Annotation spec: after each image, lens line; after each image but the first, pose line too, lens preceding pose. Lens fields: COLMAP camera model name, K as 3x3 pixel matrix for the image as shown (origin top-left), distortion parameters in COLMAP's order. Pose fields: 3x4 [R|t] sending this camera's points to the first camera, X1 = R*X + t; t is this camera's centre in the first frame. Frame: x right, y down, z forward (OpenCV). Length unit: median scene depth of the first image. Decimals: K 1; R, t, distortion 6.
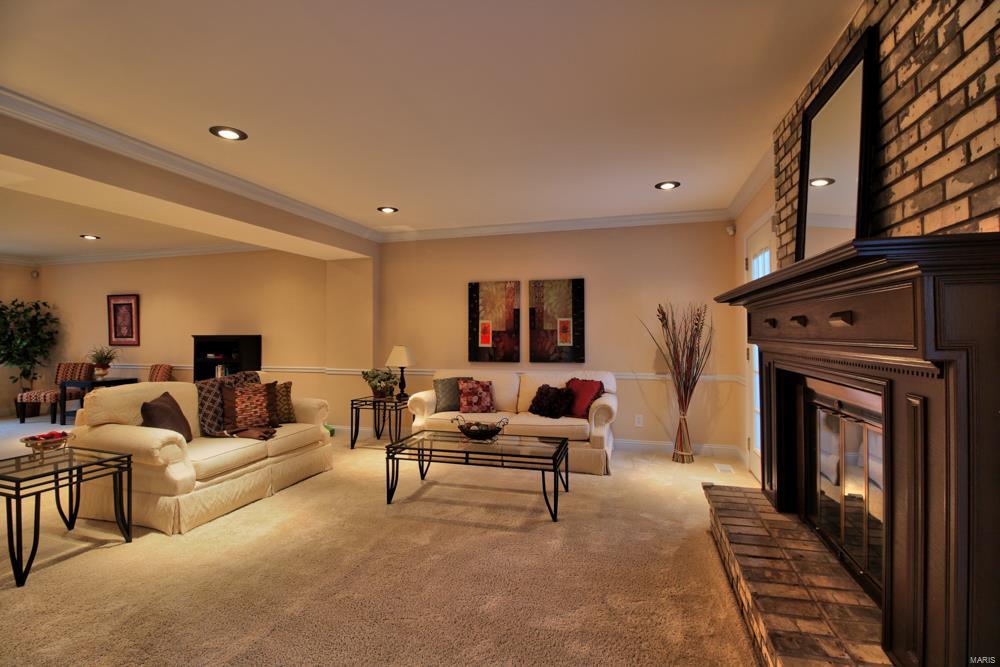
lens RADIAL K [[467.2, 0, 501.9], [0, 467.2, 332.8], [0, 0, 1]] dist [-0.019635, -0.006272]
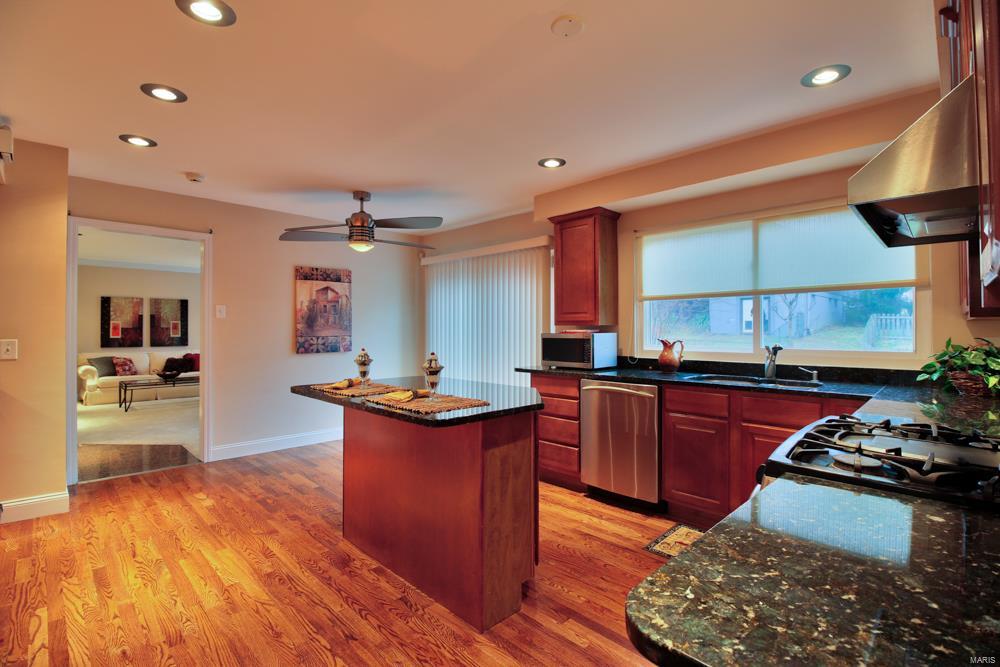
lens RADIAL K [[467.2, 0, 500.4], [0, 467.2, 328.6], [0, 0, 1]] dist [-0.019635, -0.006272]
pose [[0.490223, 0.005872, 0.871577, -0.770787], [-0.004157, 0.999982, -0.004399, -0.000037], [-0.871587, -0.001467, 0.490238, -0.920616]]
